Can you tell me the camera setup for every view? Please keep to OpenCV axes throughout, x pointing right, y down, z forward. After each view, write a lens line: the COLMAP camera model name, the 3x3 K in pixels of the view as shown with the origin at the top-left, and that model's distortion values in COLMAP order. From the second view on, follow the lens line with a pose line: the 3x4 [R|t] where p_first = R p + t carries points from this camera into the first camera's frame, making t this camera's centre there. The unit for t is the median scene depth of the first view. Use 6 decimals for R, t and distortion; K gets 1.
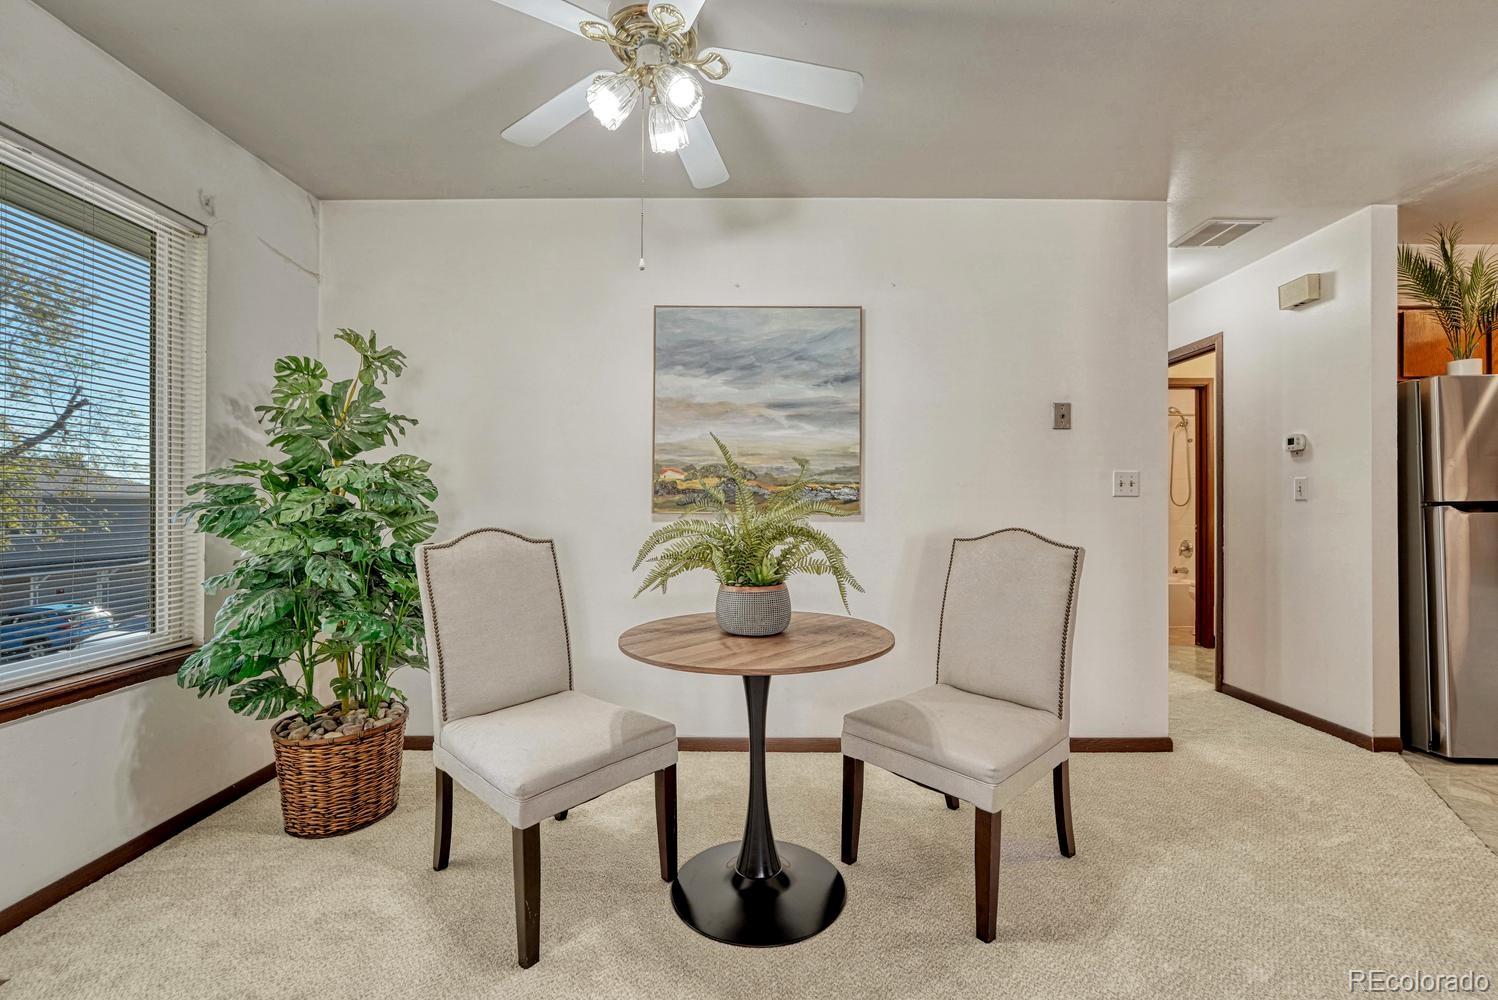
lens RADIAL K [[629.6, 0, 740.4], [0, 629.6, 502.0], [0, 0, 1]] dist [-0.013964, 0.003120]
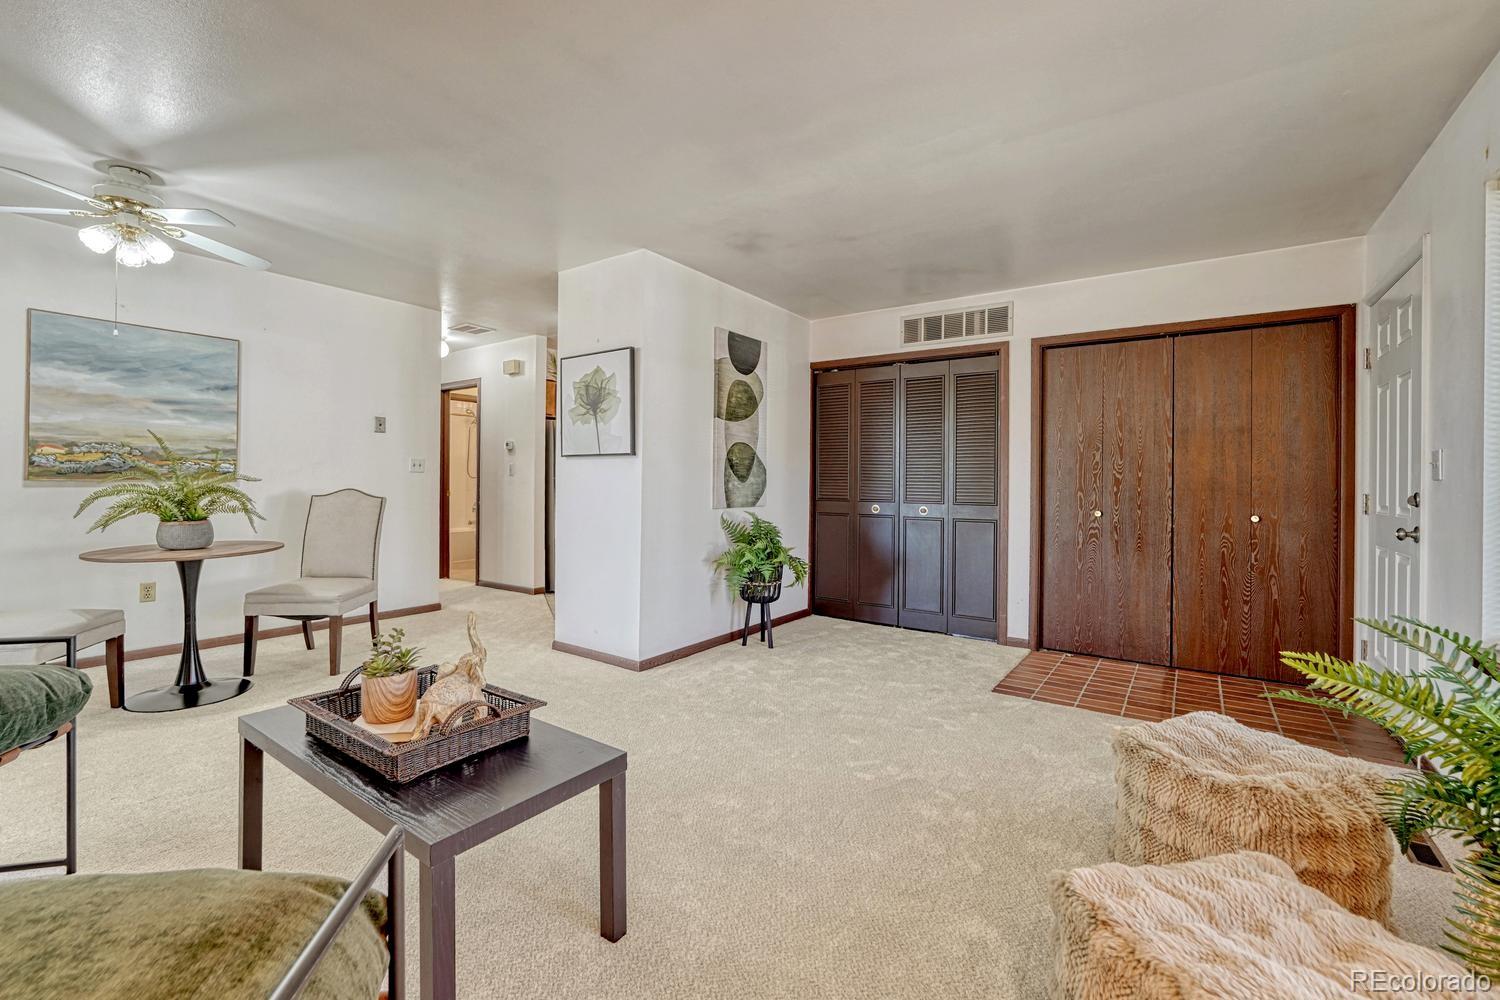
lens RADIAL K [[630.5, 0, 749.7], [0, 630.5, 482.6], [0, 0, 1]] dist [-0.013964, 0.003120]
pose [[0.558963, 0.001521, 0.829191, -0.353413], [-0.013344, 0.999885, 0.007161, -0.004437], [-0.829085, -0.015068, 0.558919, -0.817695]]
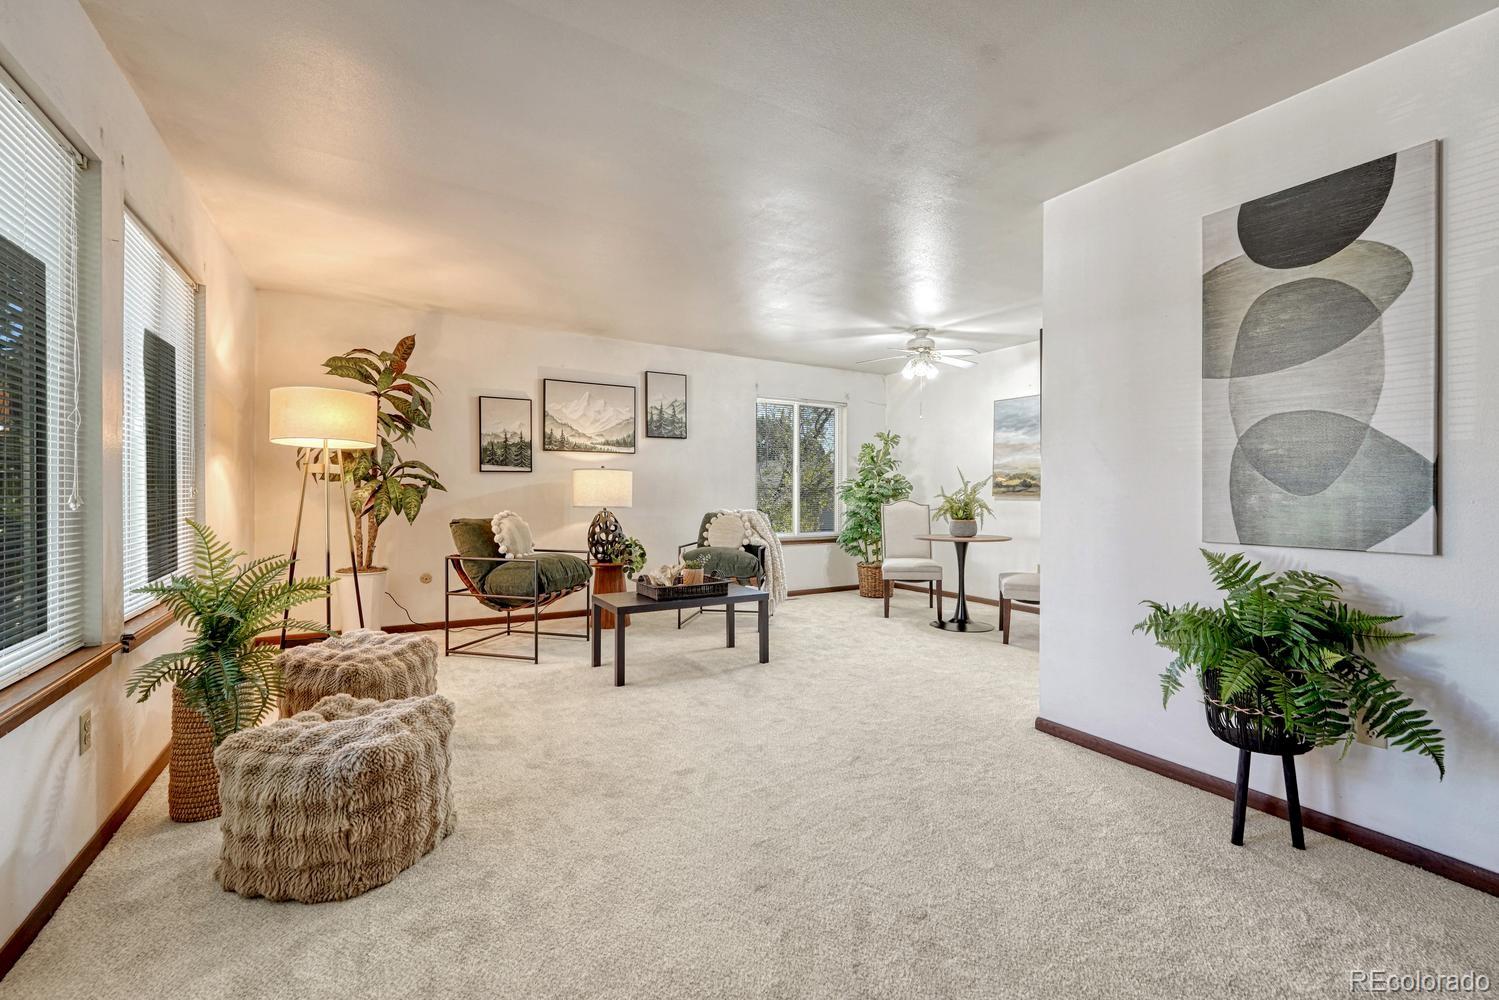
lens RADIAL K [[630.0, 0, 763.1], [0, 630.0, 495.9], [0, 0, 1]] dist [-0.013964, 0.003120]
pose [[0.537994, 0.005502, -0.842931, 1.275043], [-0.000452, 0.999980, 0.006238, 0.003169], [0.842949, -0.002975, 0.537986, -0.851444]]
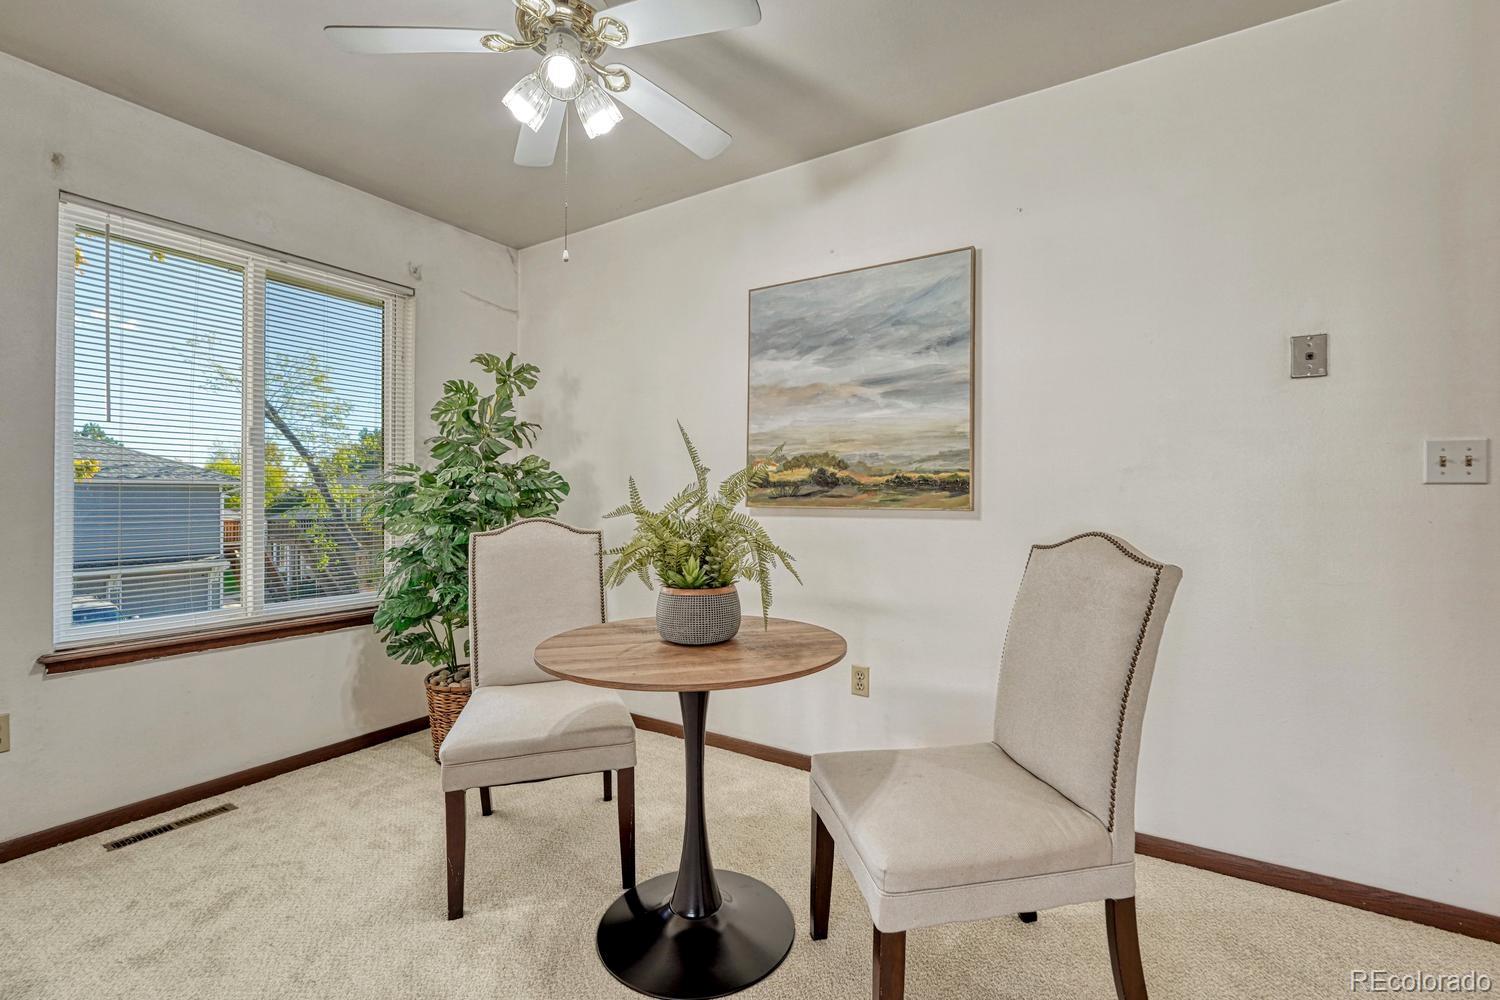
lens RADIAL K [[630.5, 0, 752.0], [0, 630.5, 496.0], [0, 0, 1]] dist [-0.013964, 0.003120]
pose [[0.855560, -0.002009, -0.517700, 0.363818], [0.003249, 0.999994, 0.001488, 0.000235], [0.517694, -0.002955, 0.855561, 0.180742]]
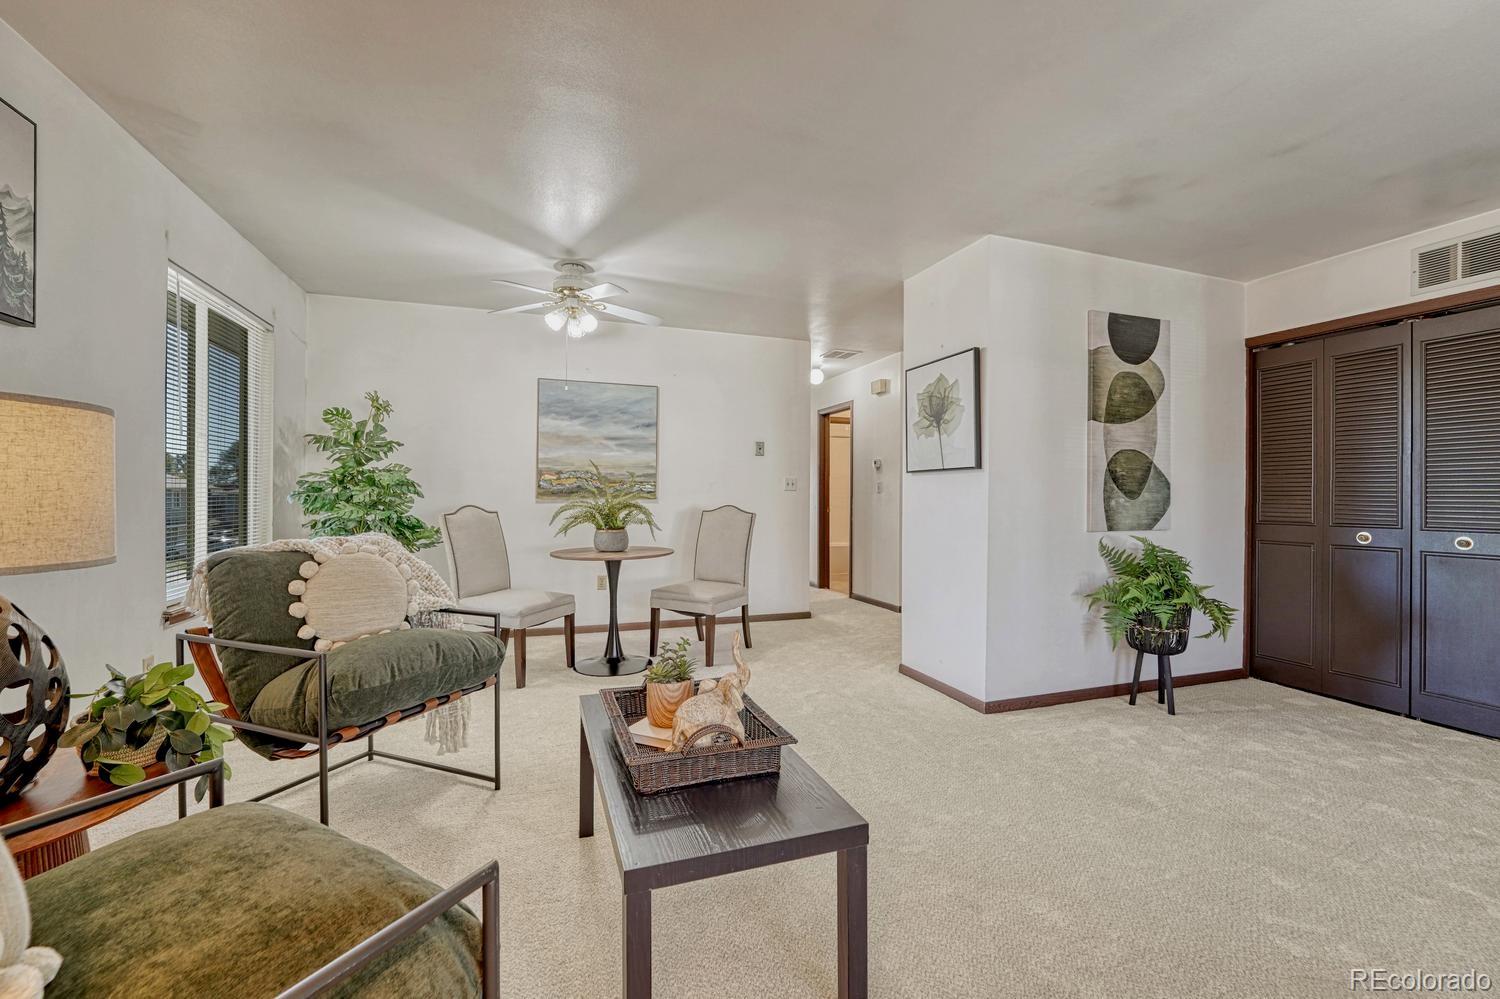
lens RADIAL K [[630.5, 0, 751.7], [0, 630.5, 495.9], [0, 0, 1]] dist [-0.013964, 0.003120]
pose [[0.934587, 0.003213, 0.355721, -0.203220], [-0.006016, 0.999959, 0.006775, -0.004177], [-0.355684, -0.008472, 0.934568, -0.821243]]
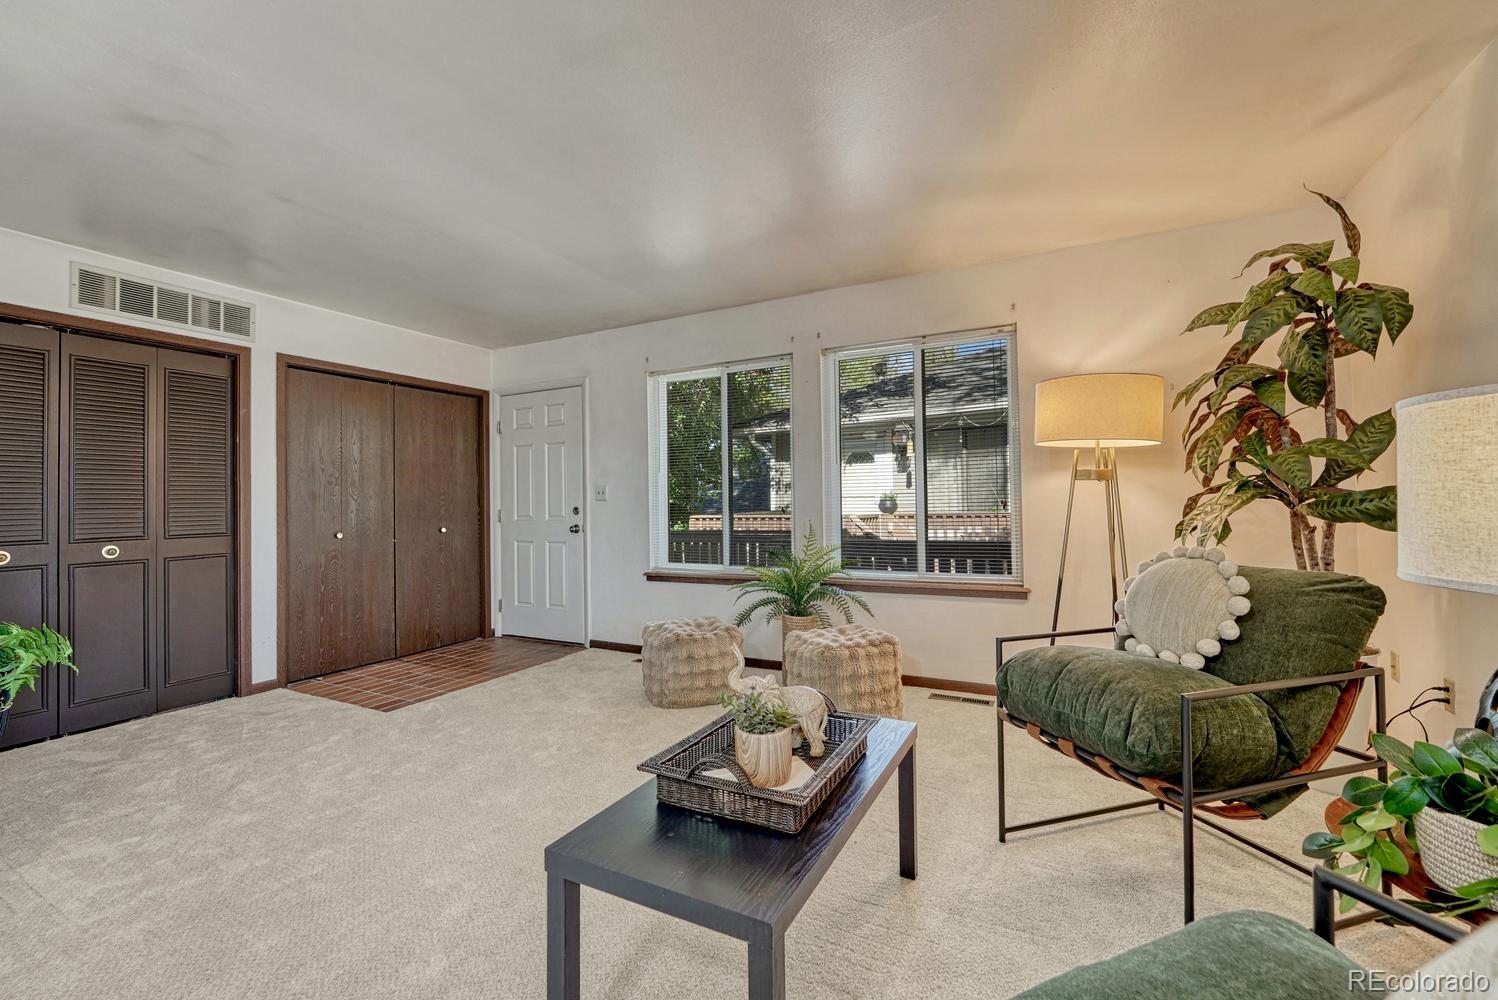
lens RADIAL K [[629.6, 0, 736.1], [0, 629.6, 493.1], [0, 0, 1]] dist [-0.013964, 0.003120]
pose [[-0.886008, 0.016199, 0.463386, -0.268216], [0.009569, 0.999816, -0.016654, -0.001869], [-0.463570, -0.010321, -0.886000, 0.275247]]
